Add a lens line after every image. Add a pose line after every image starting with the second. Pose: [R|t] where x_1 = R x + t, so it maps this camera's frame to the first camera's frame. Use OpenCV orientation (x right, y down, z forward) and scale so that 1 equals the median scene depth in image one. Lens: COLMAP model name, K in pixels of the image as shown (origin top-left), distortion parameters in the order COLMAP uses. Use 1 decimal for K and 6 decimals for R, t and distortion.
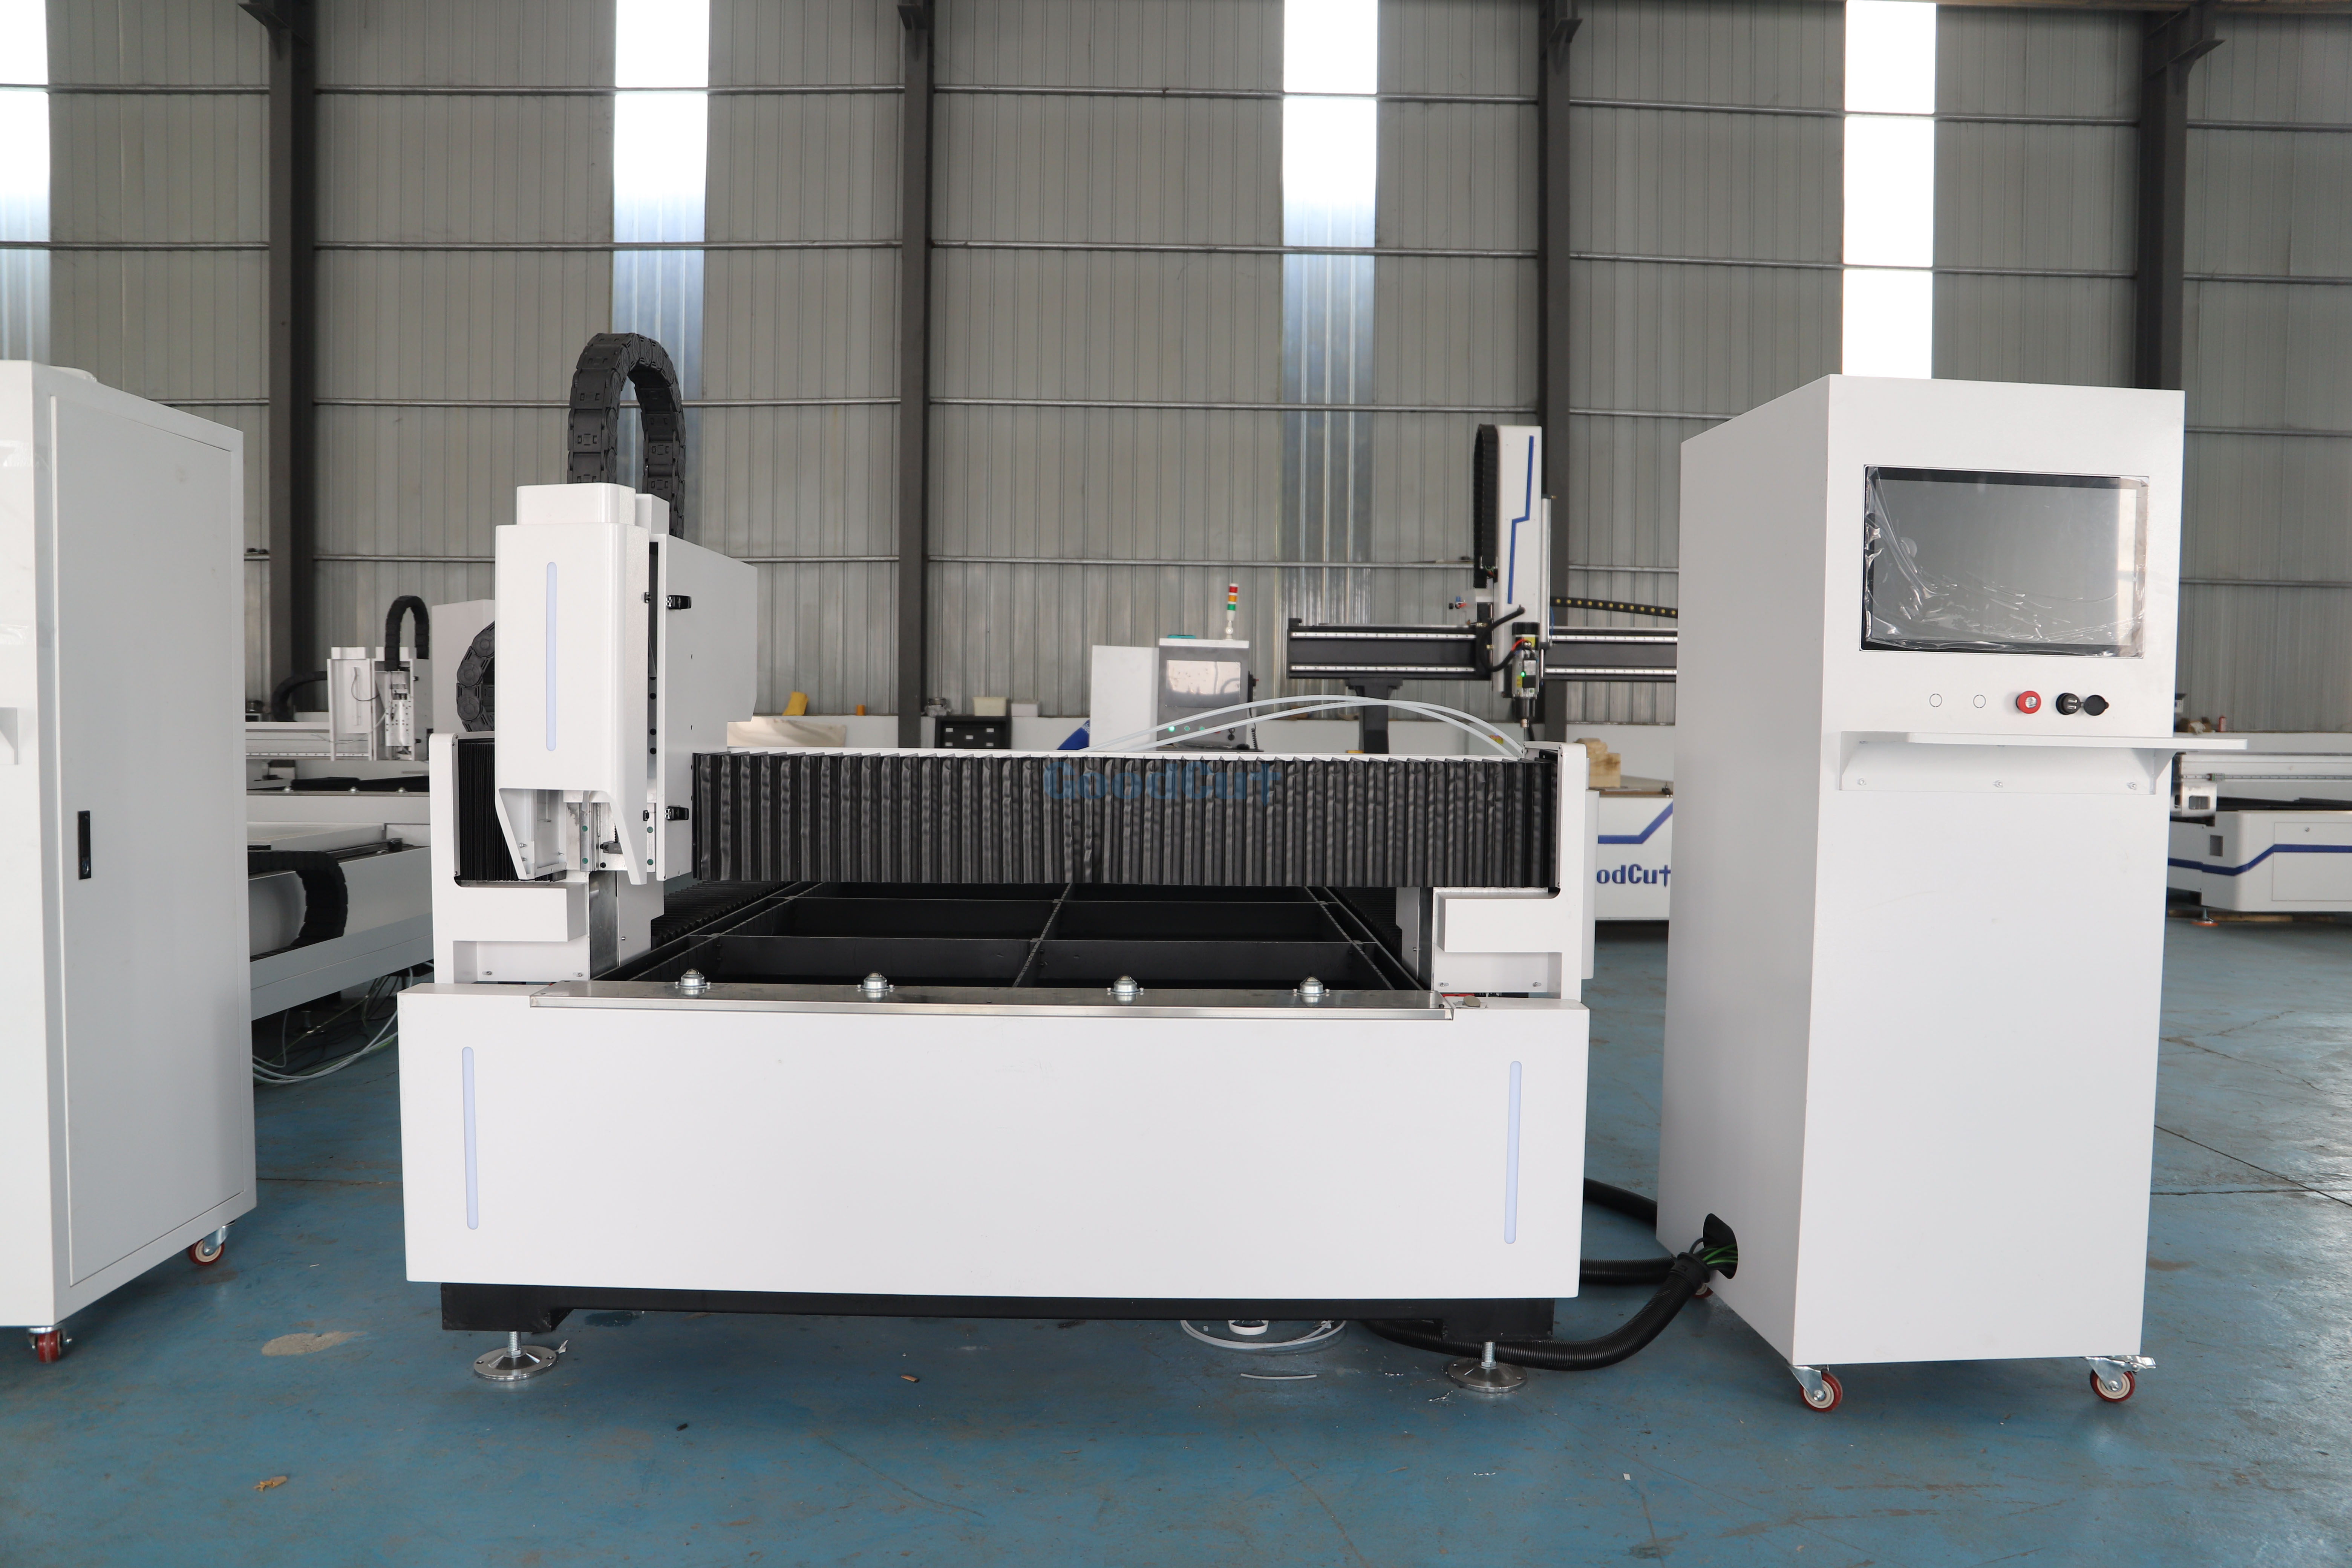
lens RADIAL K [[1623.6, 0, 1185.0], [0, 1623.6, 802.5], [0, 0, 1]] dist [-0.132747, 0.095995]
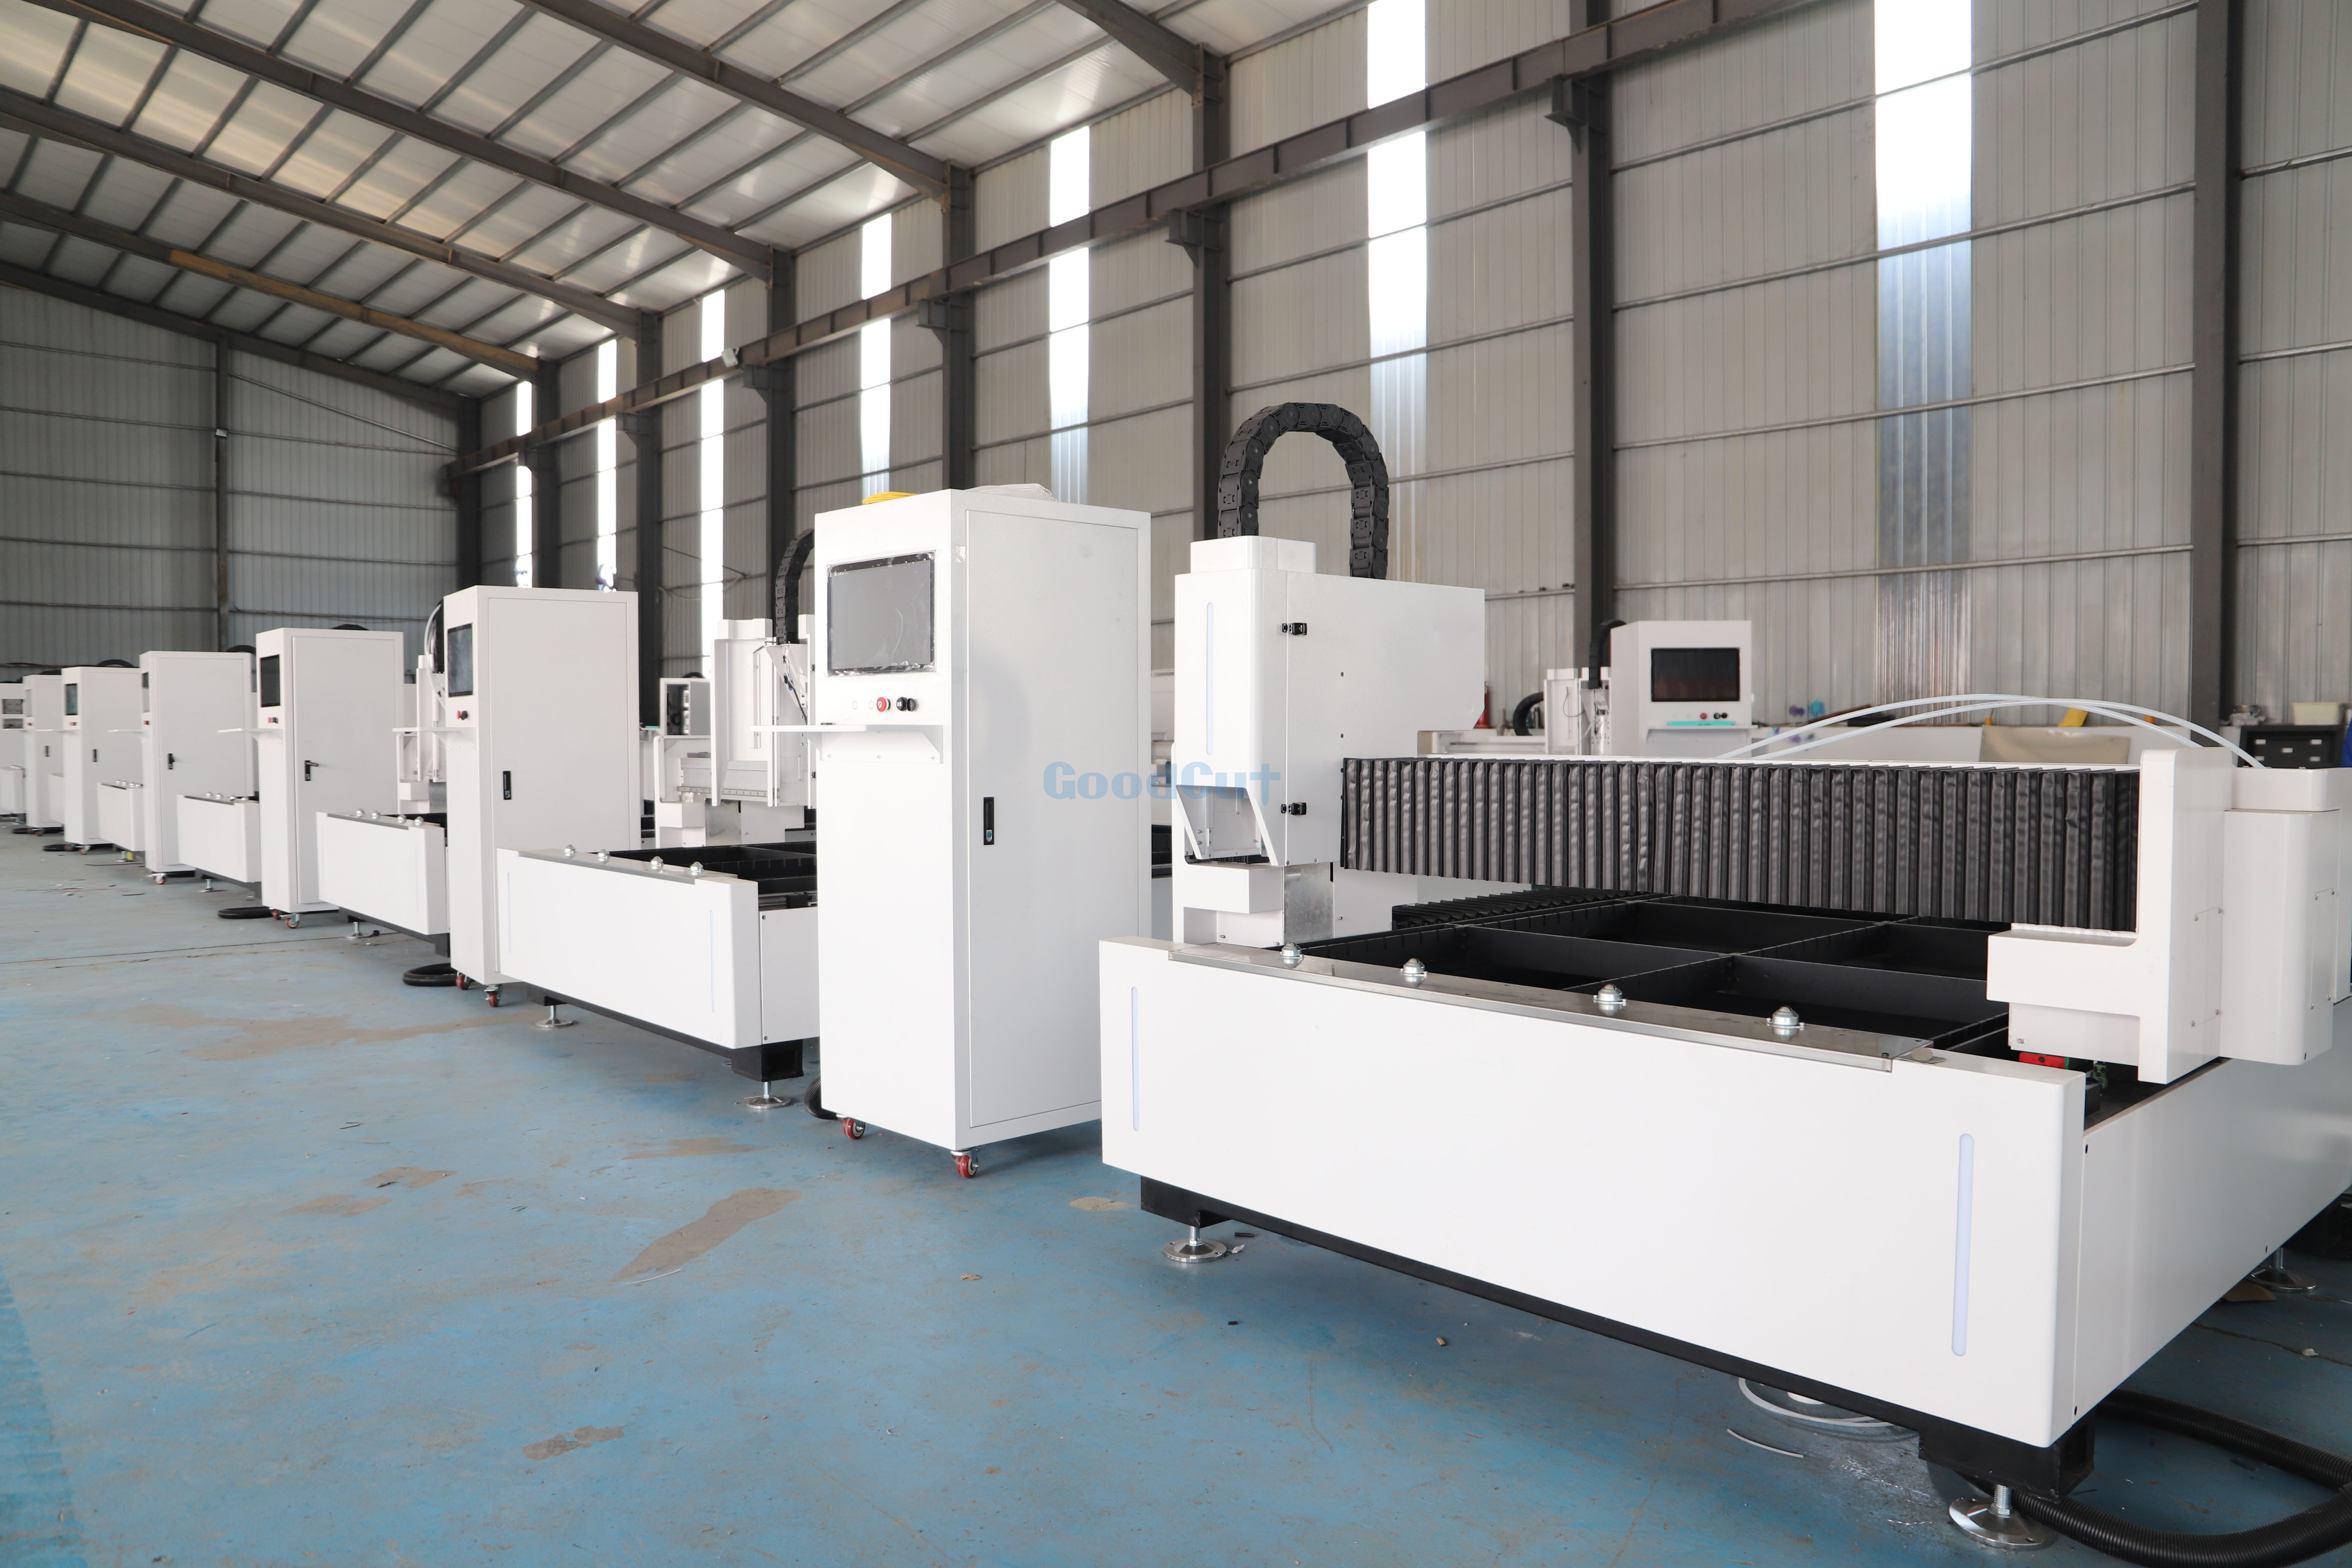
lens RADIAL K [[1623.6, 0, 1185.0], [0, 1623.6, 802.5], [0, 0, 1]] dist [-0.132747, 0.095995]
pose [[0.655461, 0.019005, -0.754990, 0.104264], [-0.026389, 0.999649, 0.002253, 0.000270], [0.754768, 0.018447, 0.655732, 0.032216]]
